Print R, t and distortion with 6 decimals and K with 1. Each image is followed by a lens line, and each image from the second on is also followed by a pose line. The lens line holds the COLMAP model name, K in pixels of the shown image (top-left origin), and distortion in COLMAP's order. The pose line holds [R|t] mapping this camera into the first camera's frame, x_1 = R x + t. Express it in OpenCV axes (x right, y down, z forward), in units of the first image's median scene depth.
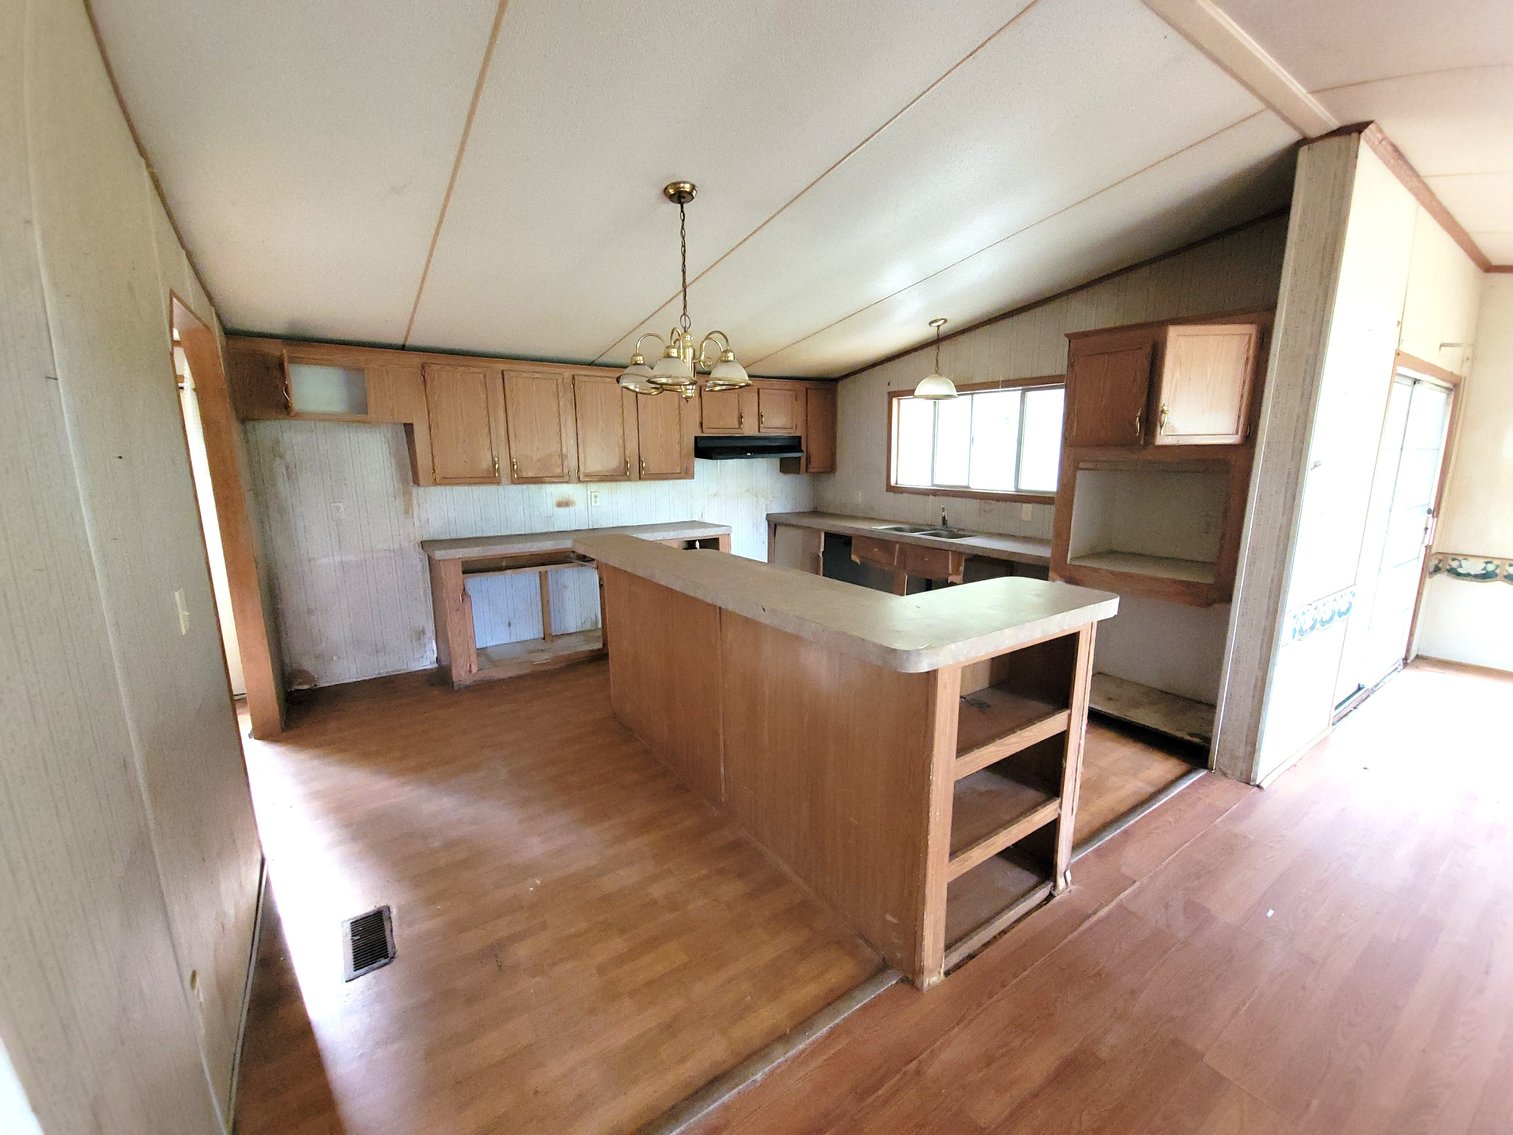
lens RADIAL K [[611.0, 0, 750.1], [0, 611.0, 571.2], [0, 0, 1]] dist [-0.001683, -0.002669]
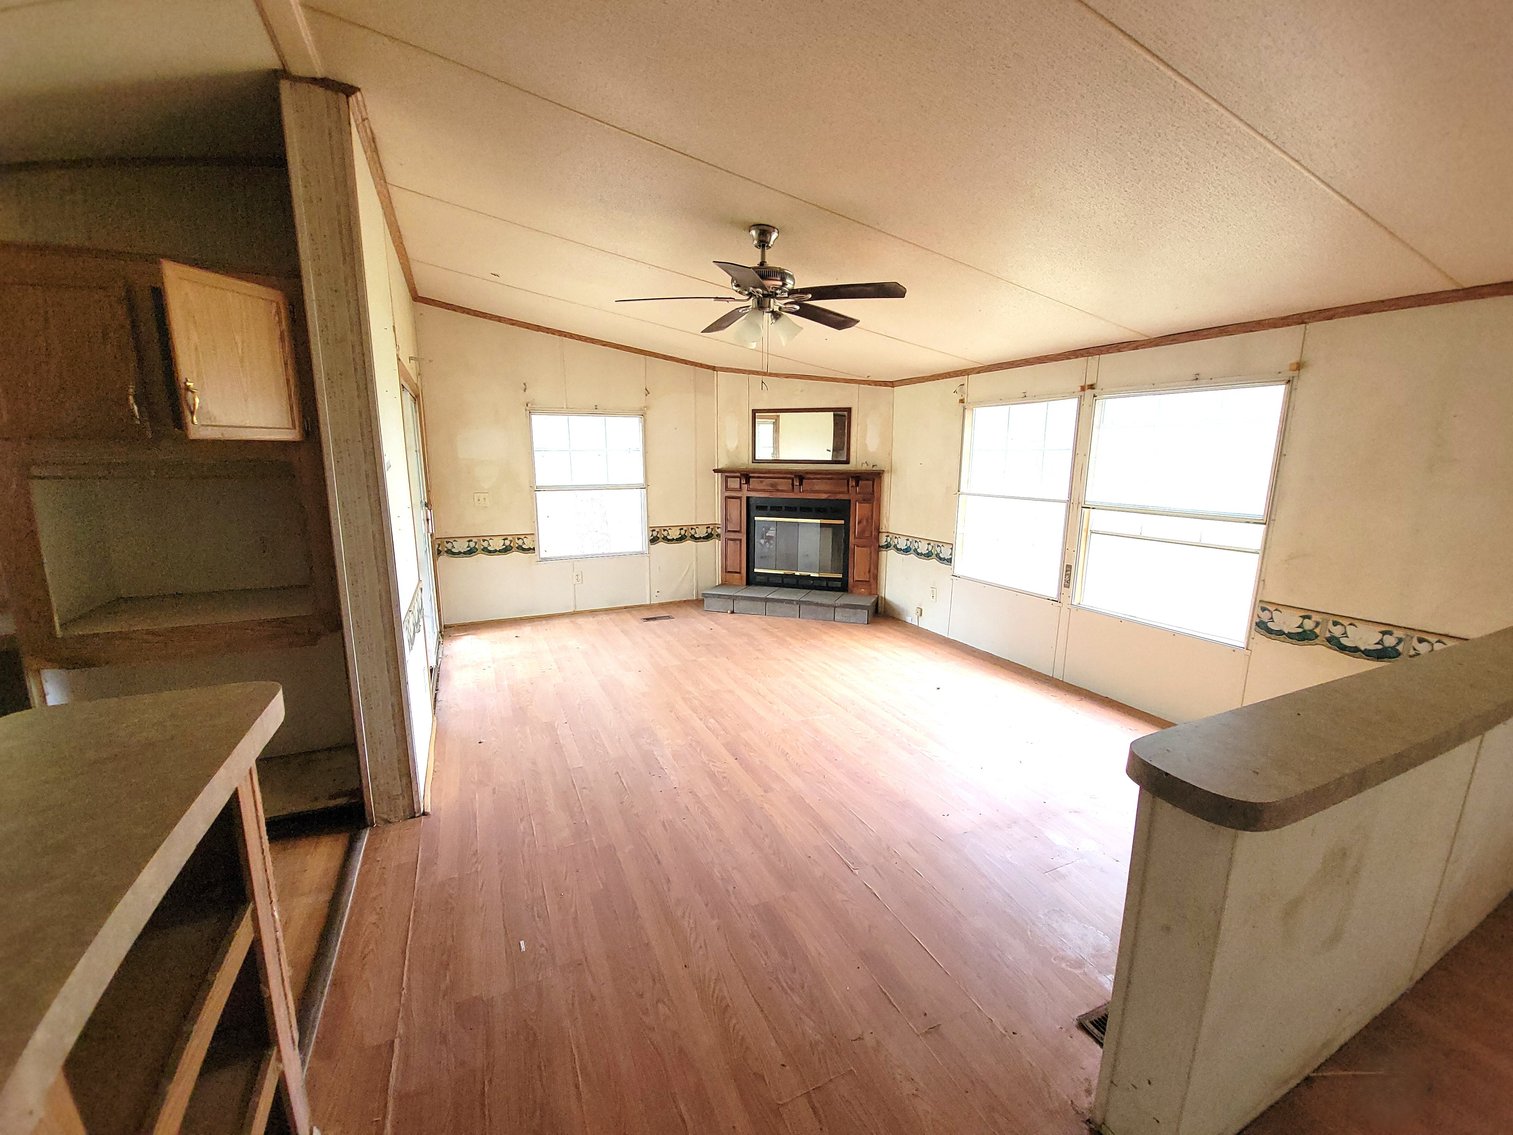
lens RADIAL K [[611.0, 0, 769.8], [0, 611.0, 576.7], [0, 0, 1]] dist [-0.001683, -0.002669]
pose [[0.137854, -0.184145, 0.973184, 0.069377], [0.171626, 0.972142, 0.159637, -0.056423], [-0.975470, 0.145017, 0.165617, 0.281257]]
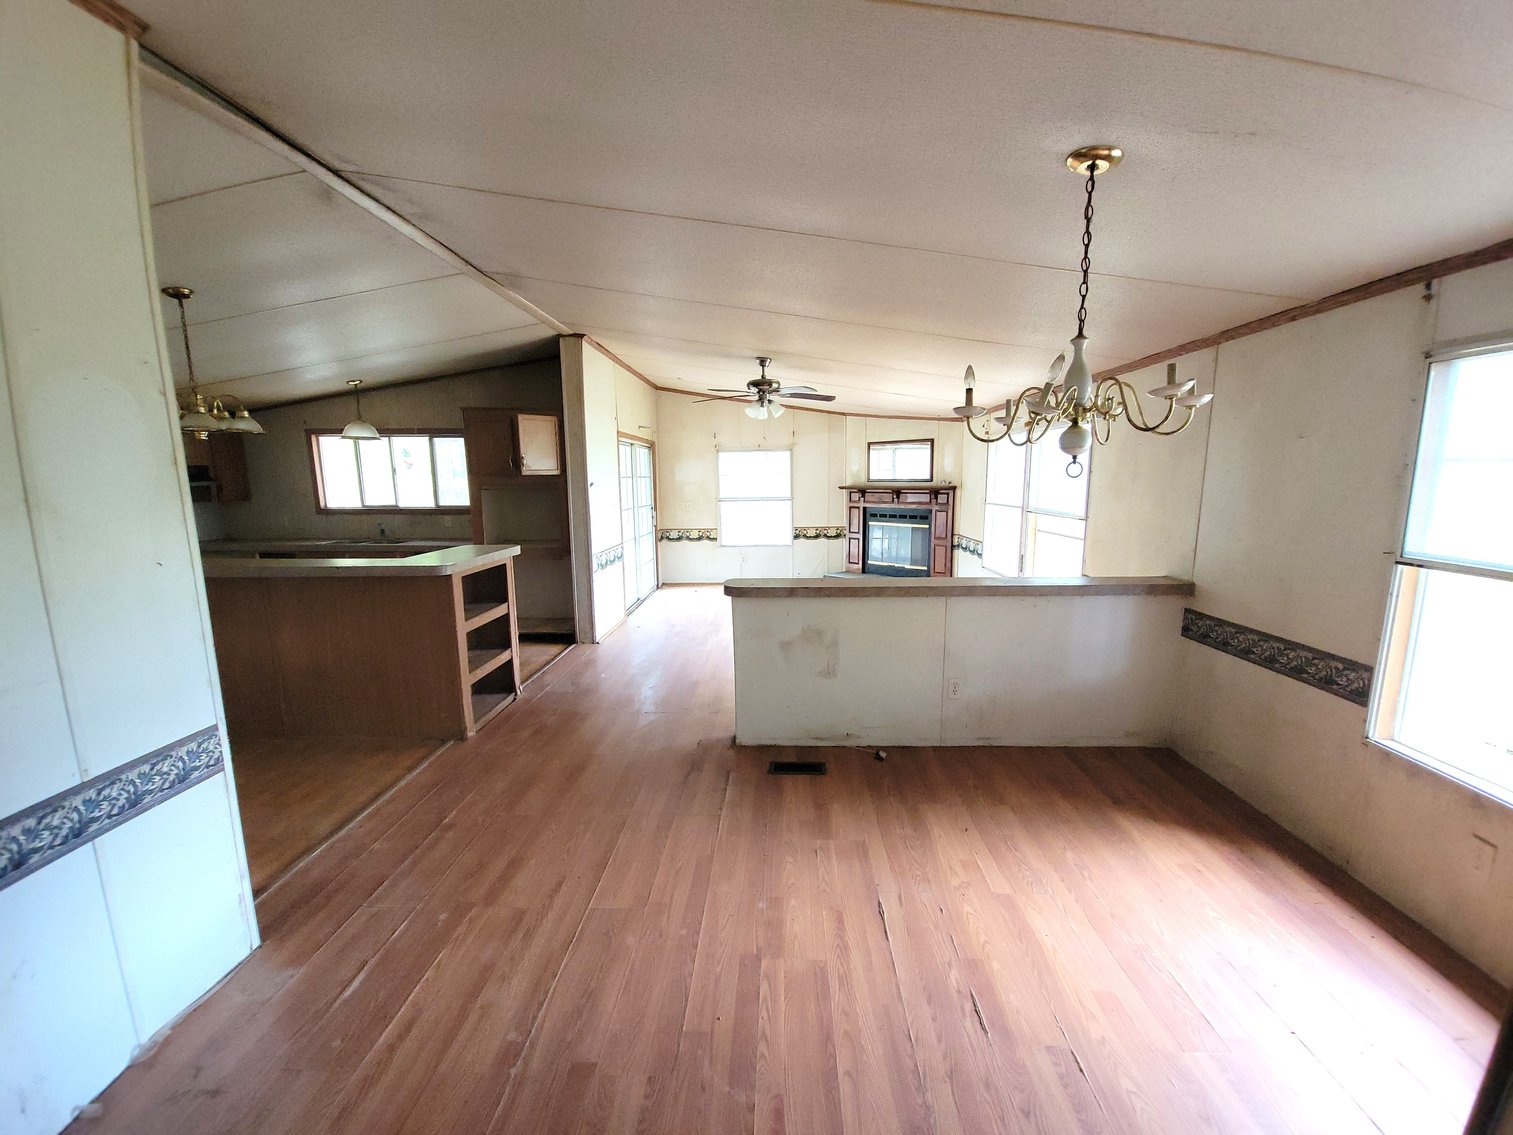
lens RADIAL K [[611.0, 0, 777.3], [0, 611.0, 576.2], [0, 0, 1]] dist [-0.001683, -0.002669]
pose [[0.562432, -0.130753, 0.816440, -0.462399], [0.155683, 0.986503, 0.050742, 0.123818], [-0.812055, 0.098567, 0.575197, -0.681054]]
